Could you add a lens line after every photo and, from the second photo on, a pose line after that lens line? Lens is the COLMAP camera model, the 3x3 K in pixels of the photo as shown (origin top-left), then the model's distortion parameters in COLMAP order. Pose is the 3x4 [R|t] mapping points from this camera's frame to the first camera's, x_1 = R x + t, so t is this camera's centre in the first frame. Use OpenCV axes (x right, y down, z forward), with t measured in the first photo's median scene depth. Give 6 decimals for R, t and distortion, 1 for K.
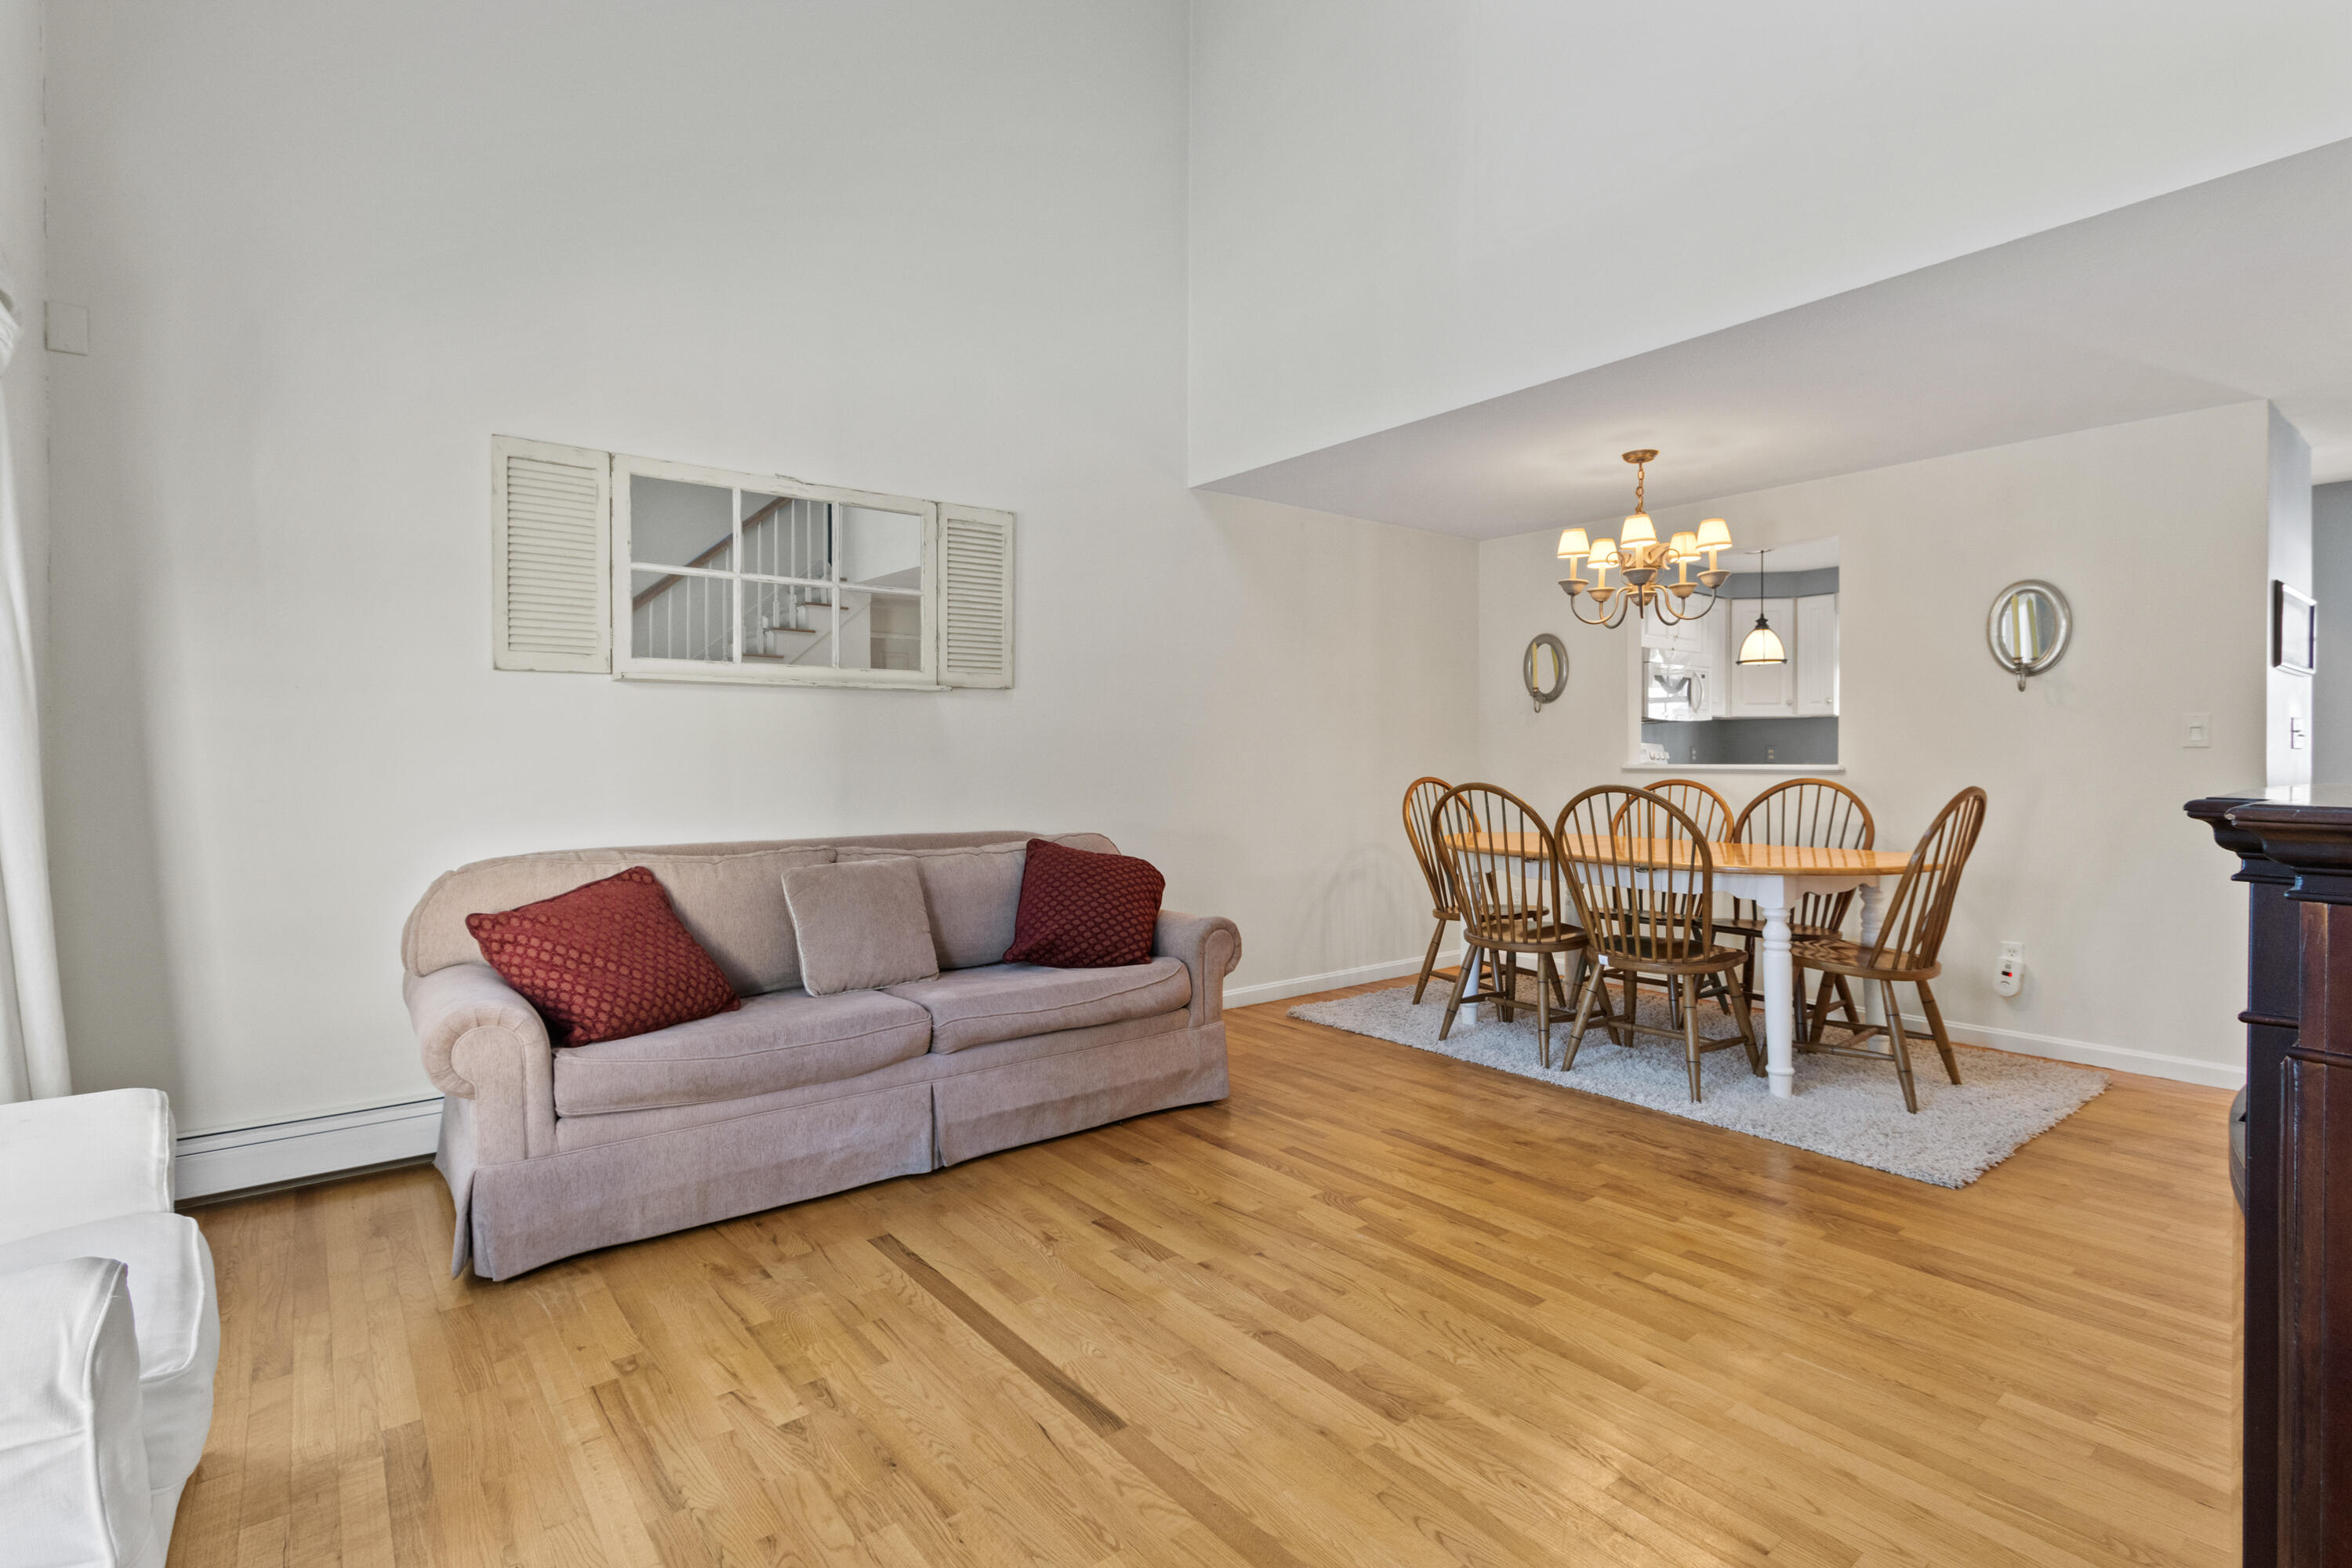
lens RADIAL K [[1118.3, 0, 1172.7], [0, 1118.3, 754.8], [0, 0, 1]] dist [-0.000973, -0.000247]
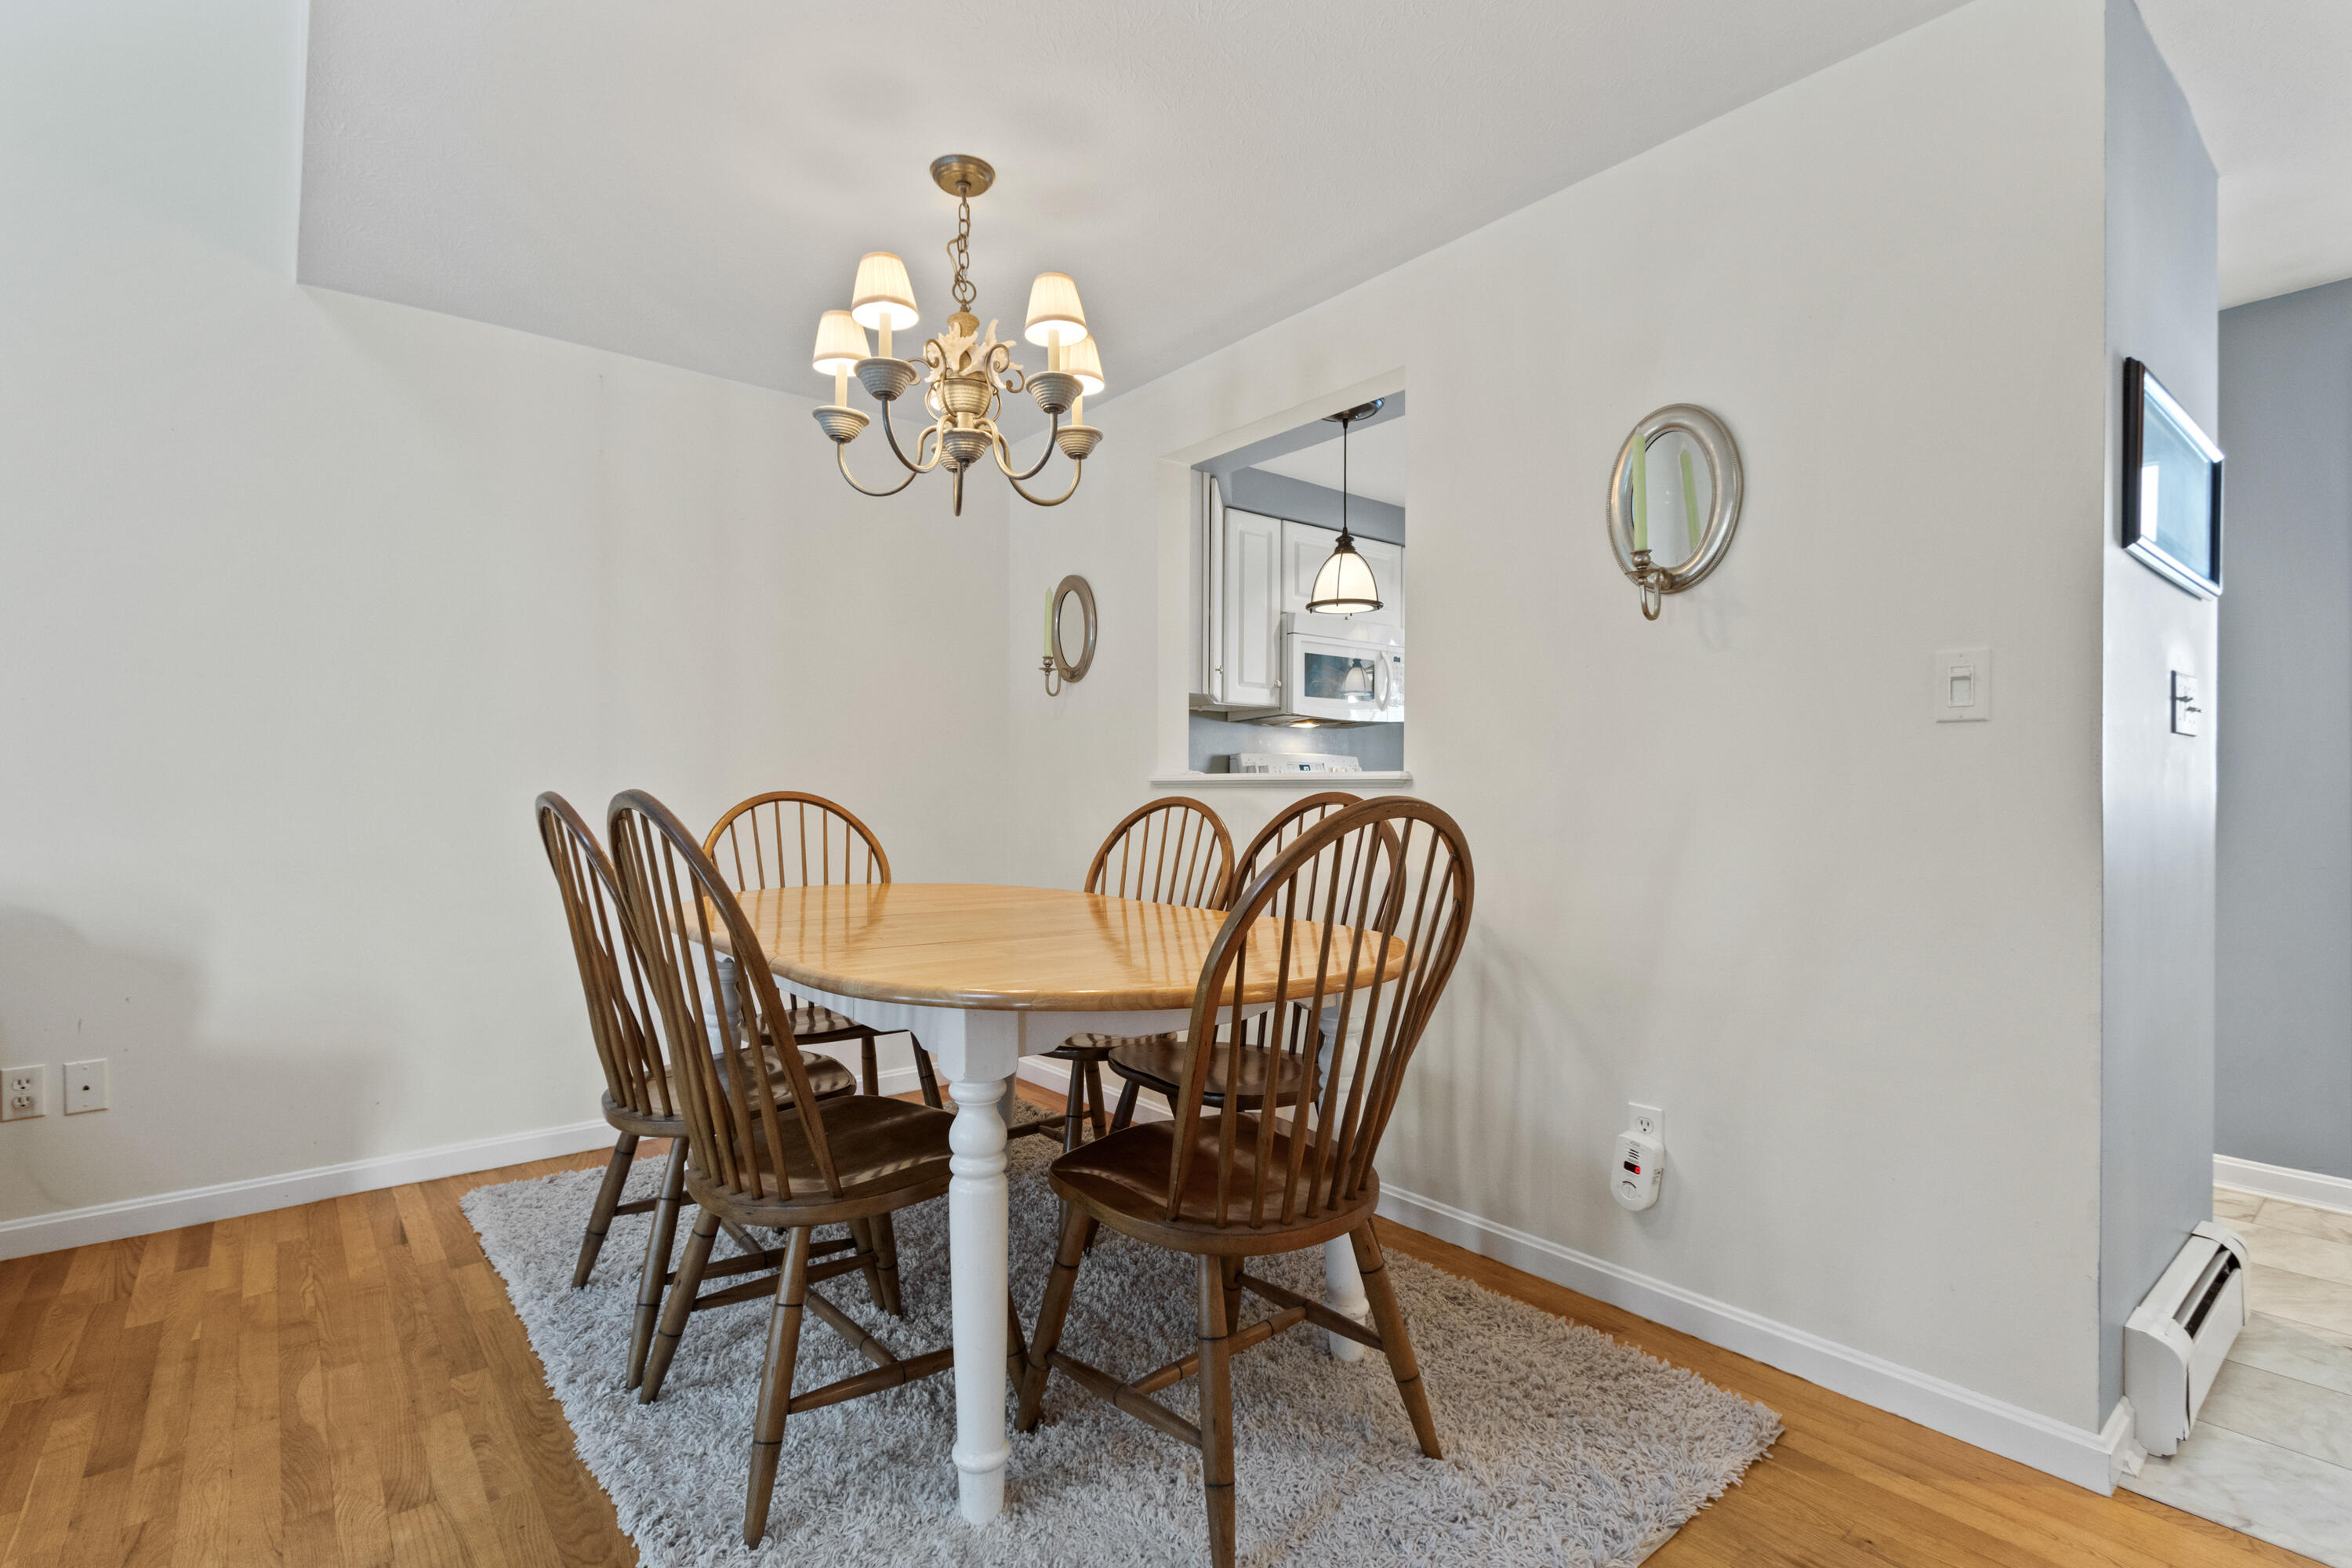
lens RADIAL K [[1102.0, 0, 1176.0], [0, 1102.0, 784.0], [0, 0, 1]] dist [0.001602, 0.000686]
pose [[0.999893, 0.003976, 0.014059, 0.532474], [-0.003900, 0.999978, -0.005444, 0.022189], [-0.014080, 0.005389, 0.999886, 0.496586]]
